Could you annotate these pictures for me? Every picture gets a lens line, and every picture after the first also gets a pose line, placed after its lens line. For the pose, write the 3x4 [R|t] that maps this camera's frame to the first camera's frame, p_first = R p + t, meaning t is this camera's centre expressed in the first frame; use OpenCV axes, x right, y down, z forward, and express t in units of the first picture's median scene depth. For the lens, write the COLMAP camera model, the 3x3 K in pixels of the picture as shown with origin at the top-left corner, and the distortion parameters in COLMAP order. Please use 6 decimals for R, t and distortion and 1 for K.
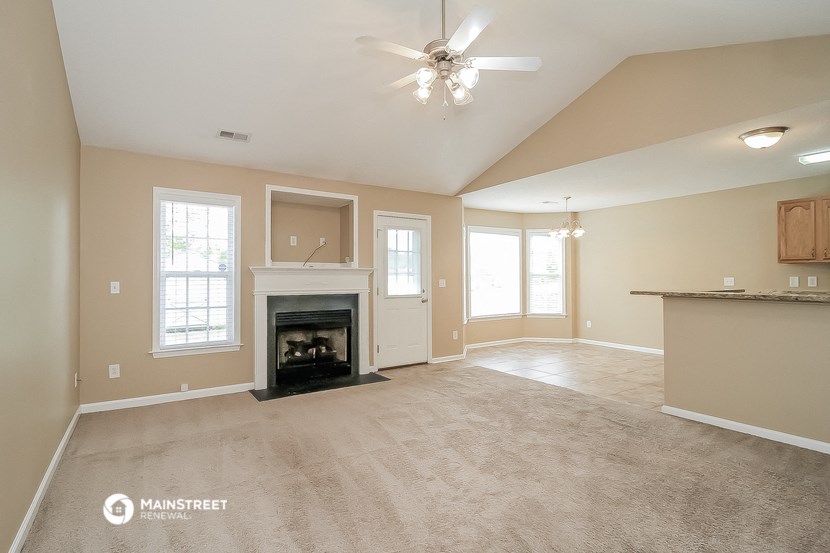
lens RADIAL K [[413.8, 0, 413.0], [0, 413.8, 273.0], [0, 0, 1]] dist [0.004838, -0.001874]
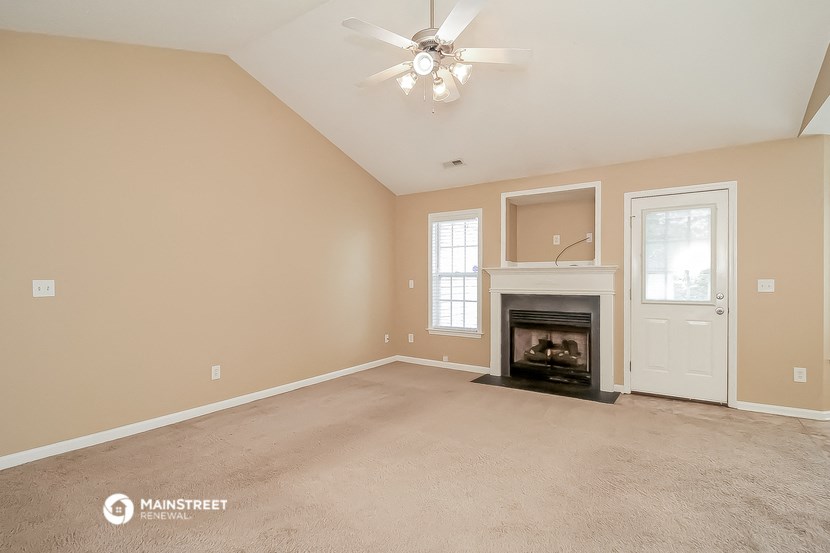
lens RADIAL K [[413.8, 0, 415.7], [0, 413.8, 280.9], [0, 0, 1]] dist [0.004838, -0.001874]
pose [[0.365249, 0.003607, -0.930903, 0.550955], [0.011119, 0.999904, 0.008237, 0.008590], [0.930843, -0.013359, 0.365174, 0.349694]]
